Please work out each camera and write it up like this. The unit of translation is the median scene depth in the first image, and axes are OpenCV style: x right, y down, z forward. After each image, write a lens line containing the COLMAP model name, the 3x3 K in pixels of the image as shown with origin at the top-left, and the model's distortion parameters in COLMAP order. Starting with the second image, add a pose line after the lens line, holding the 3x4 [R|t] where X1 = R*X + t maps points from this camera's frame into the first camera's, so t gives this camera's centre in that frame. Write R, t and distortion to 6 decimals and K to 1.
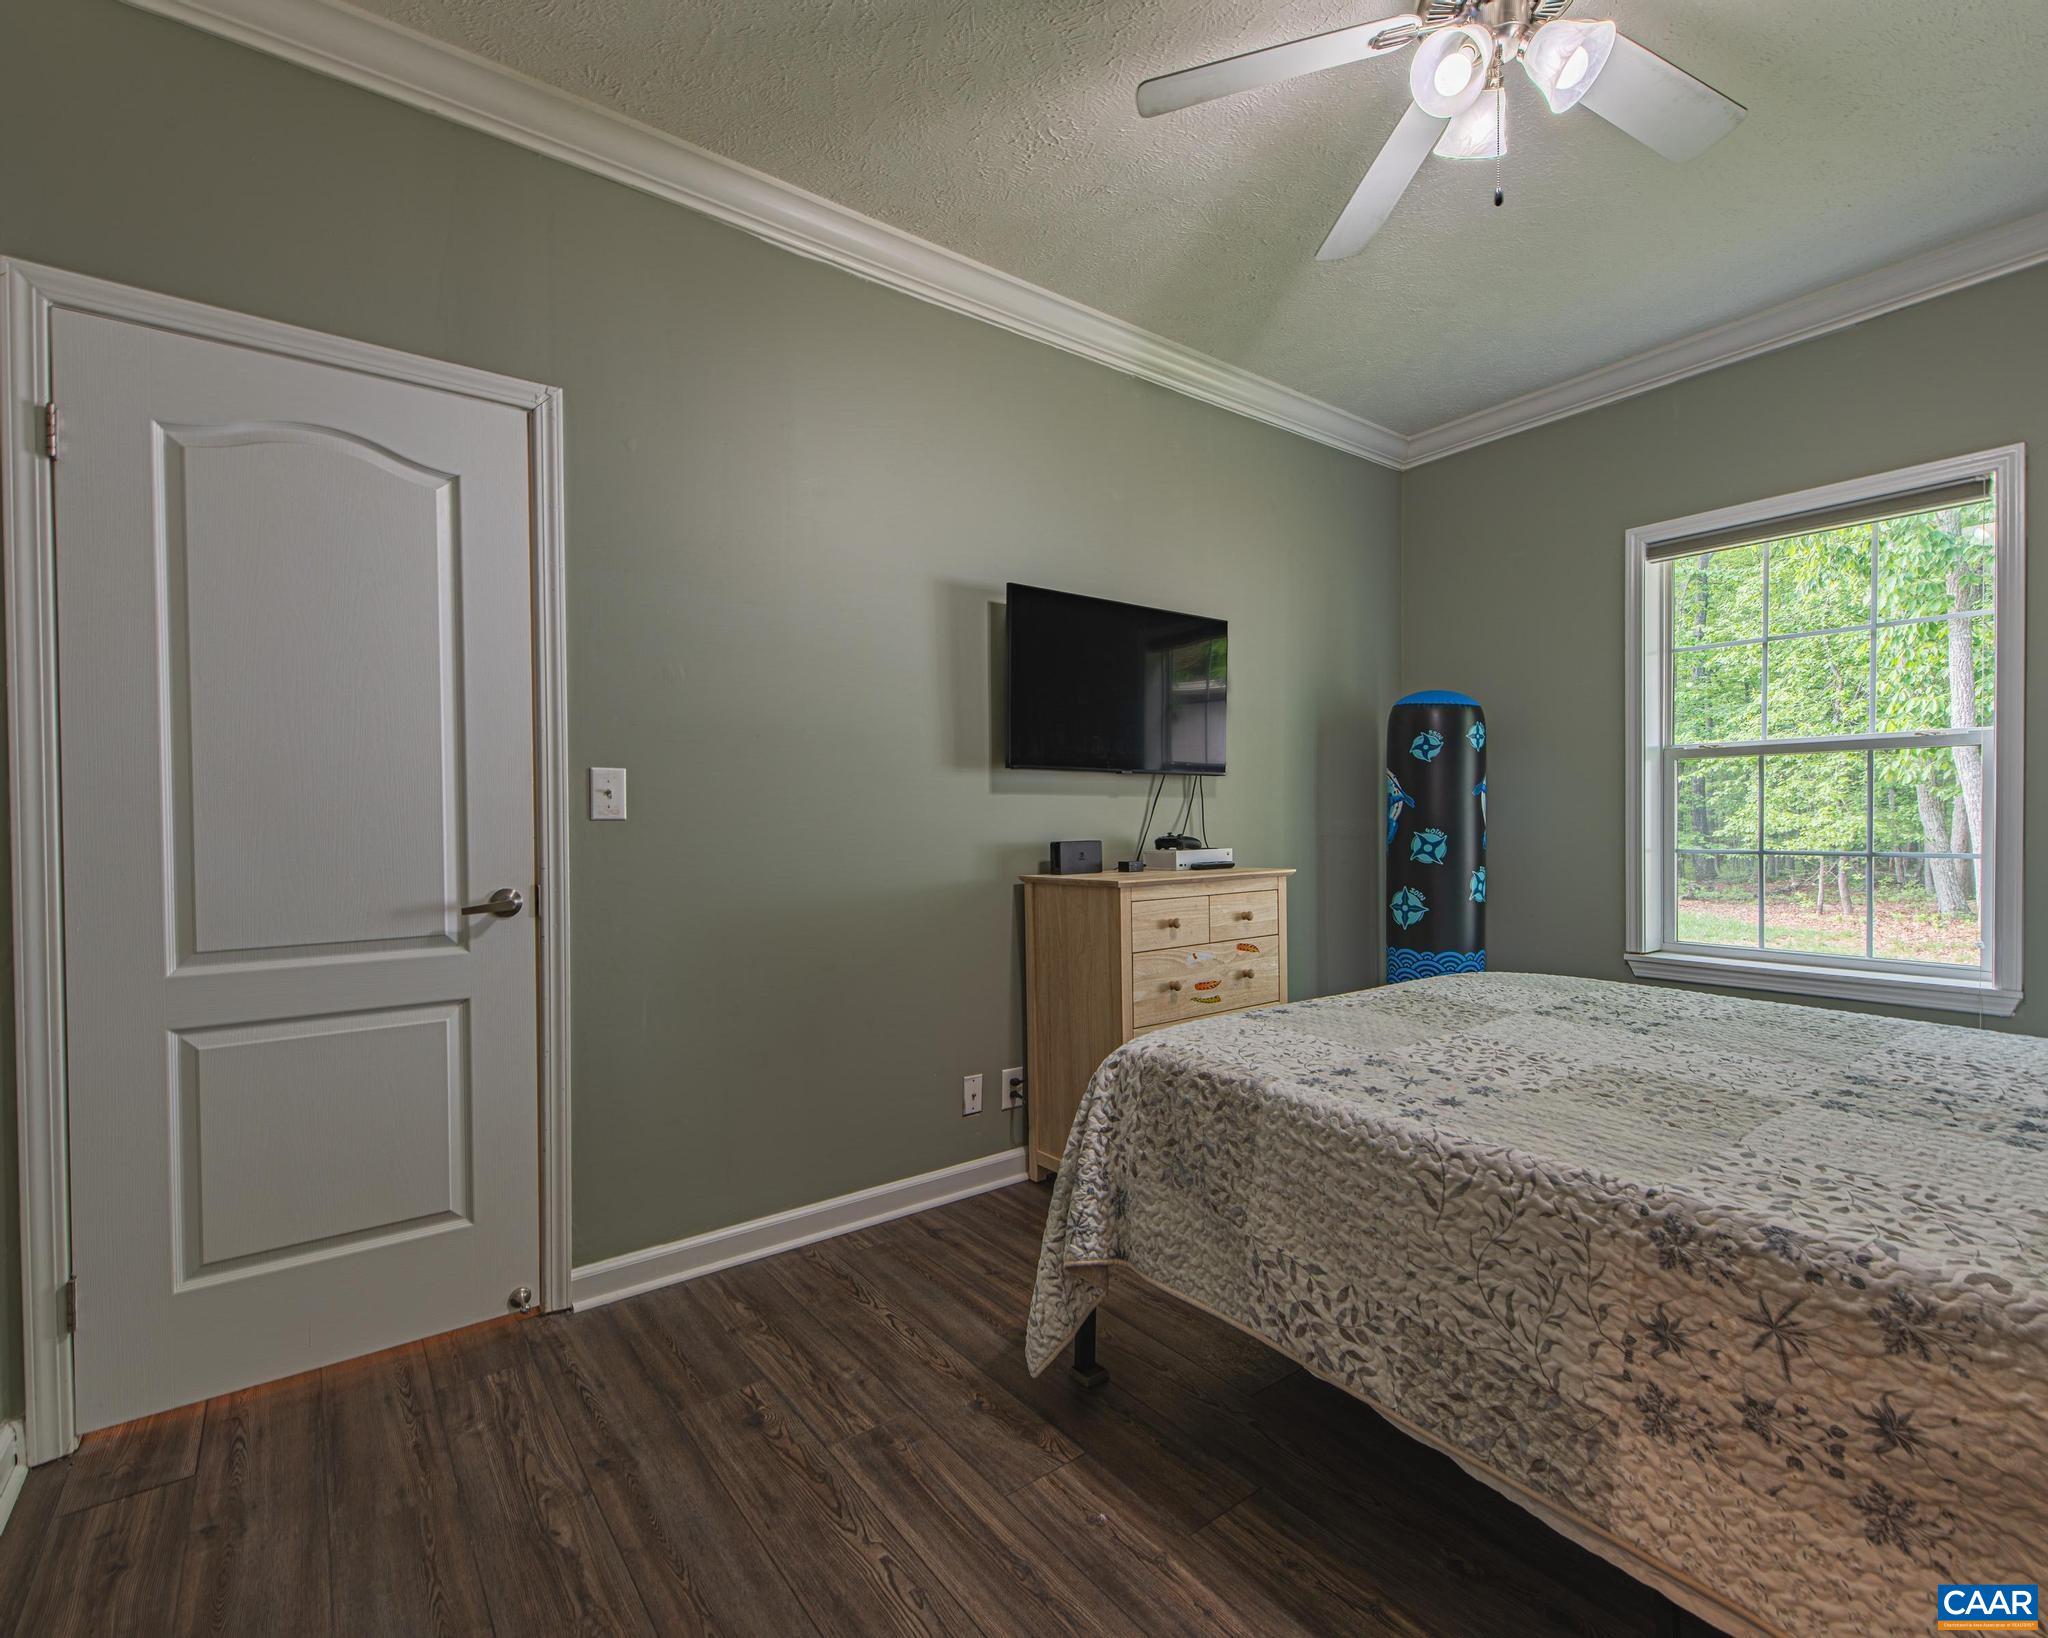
lens RADIAL K [[959.4, 0, 1016.5], [0, 959.4, 818.3], [0, 0, 1]] dist [0.016792, -0.004772]
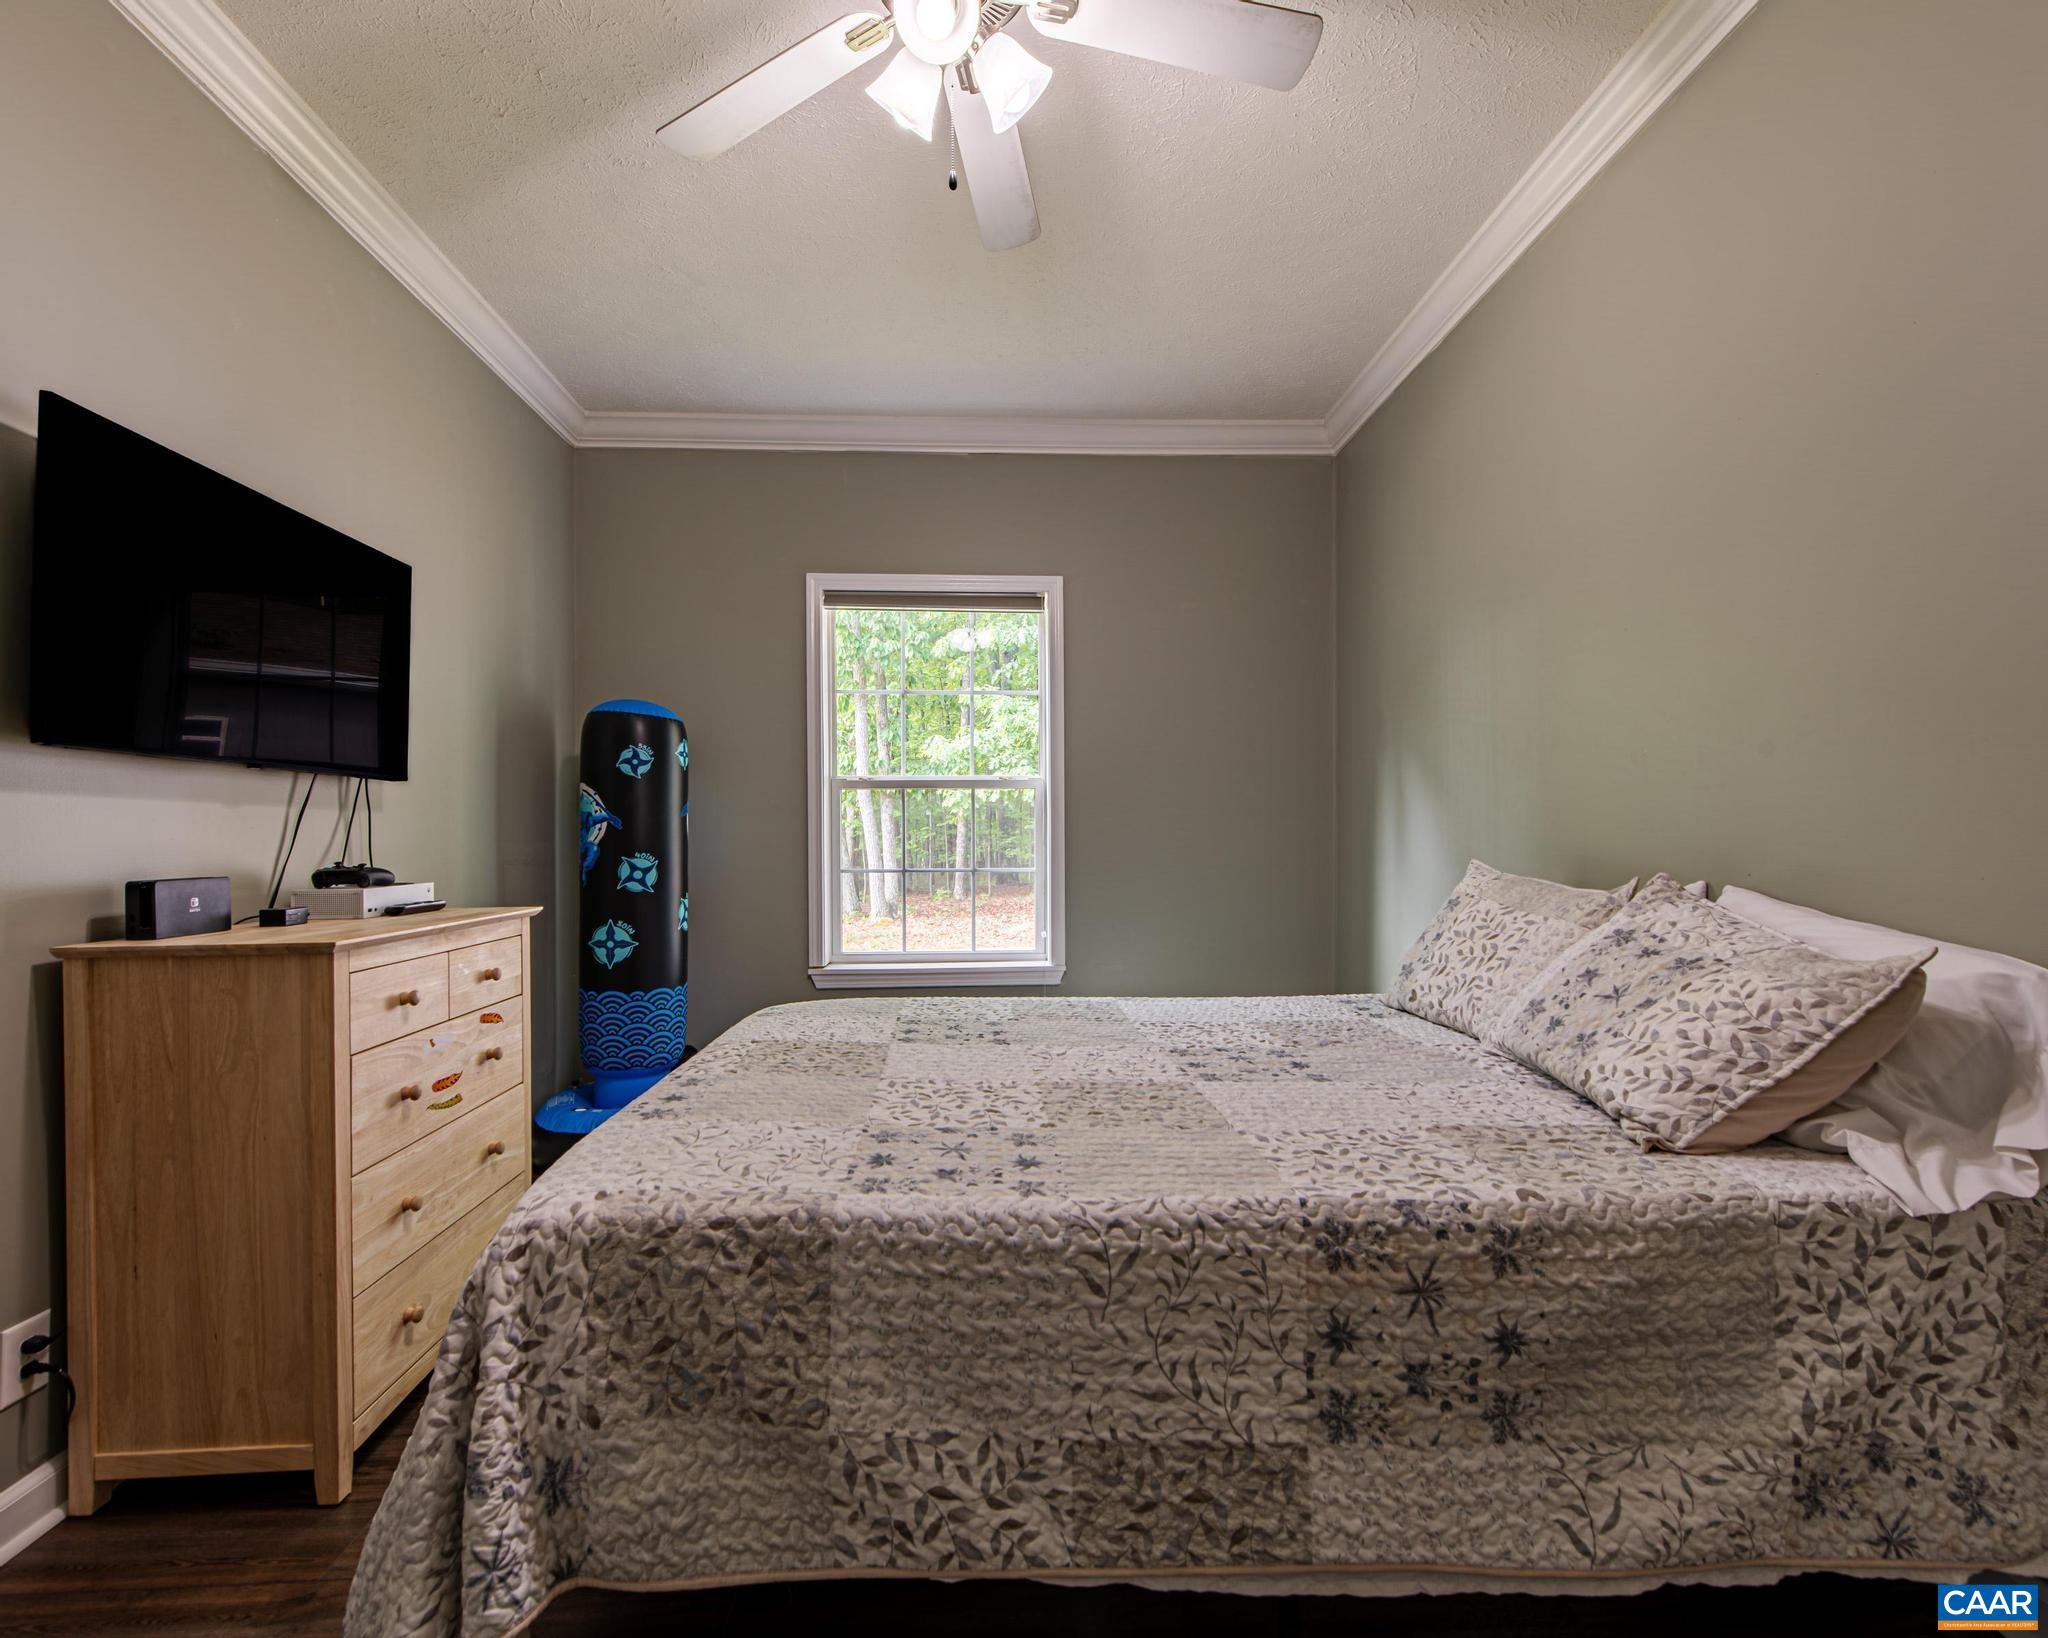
lens RADIAL K [[959.4, 0, 1023.7], [0, 959.4, 825.6], [0, 0, 1]] dist [0.016792, -0.004772]
pose [[0.562504, 0.015462, 0.826650, -0.237316], [-0.000342, 0.999829, -0.018468, 0.003378], [-0.826795, 0.010105, 0.562413, 0.430908]]
